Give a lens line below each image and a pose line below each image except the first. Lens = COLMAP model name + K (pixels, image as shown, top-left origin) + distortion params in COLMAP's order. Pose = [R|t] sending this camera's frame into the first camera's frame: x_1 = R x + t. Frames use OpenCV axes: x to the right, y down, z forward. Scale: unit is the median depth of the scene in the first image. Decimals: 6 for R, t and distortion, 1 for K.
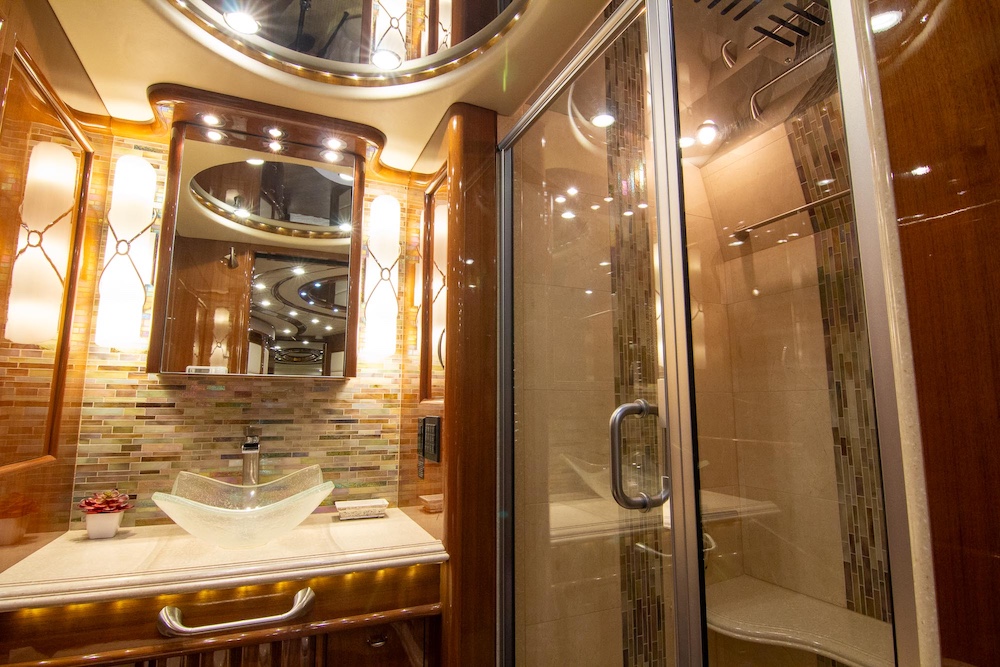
lens RADIAL K [[514.8, 0, 495.8], [0, 514.8, 333.5], [0, 0, 1]] dist [-0.007232, -0.008333]
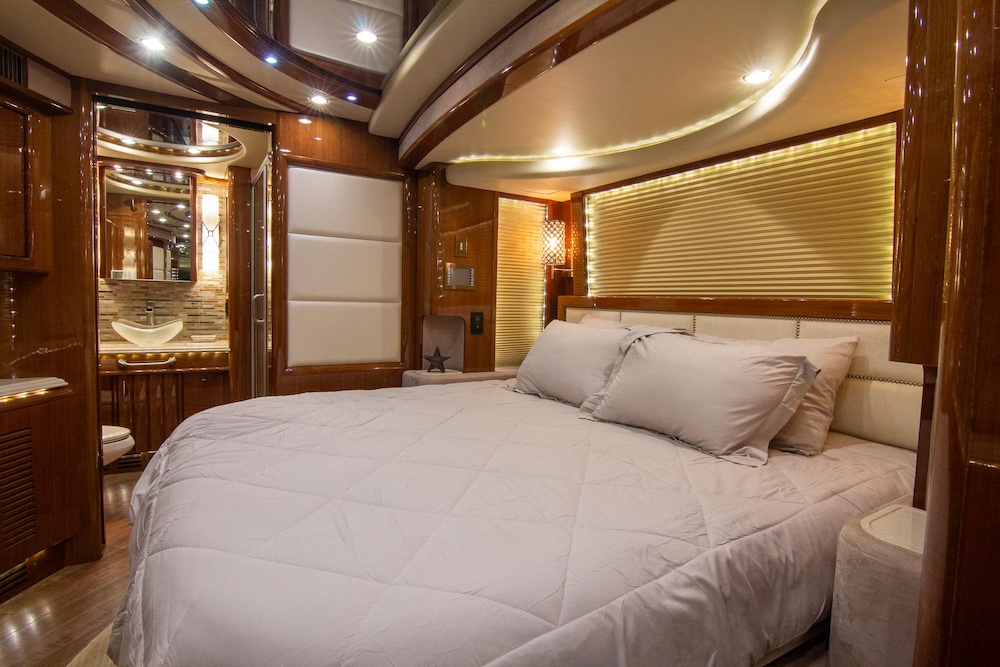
lens RADIAL K [[514.8, 0, 504.2], [0, 514.8, 336.7], [0, 0, 1]] dist [-0.007232, -0.008333]
pose [[0.990324, 0.014769, 0.137985, 0.731383], [-0.042562, 0.978724, 0.200717, -0.181399], [-0.132084, -0.204647, 0.969883, -1.368883]]
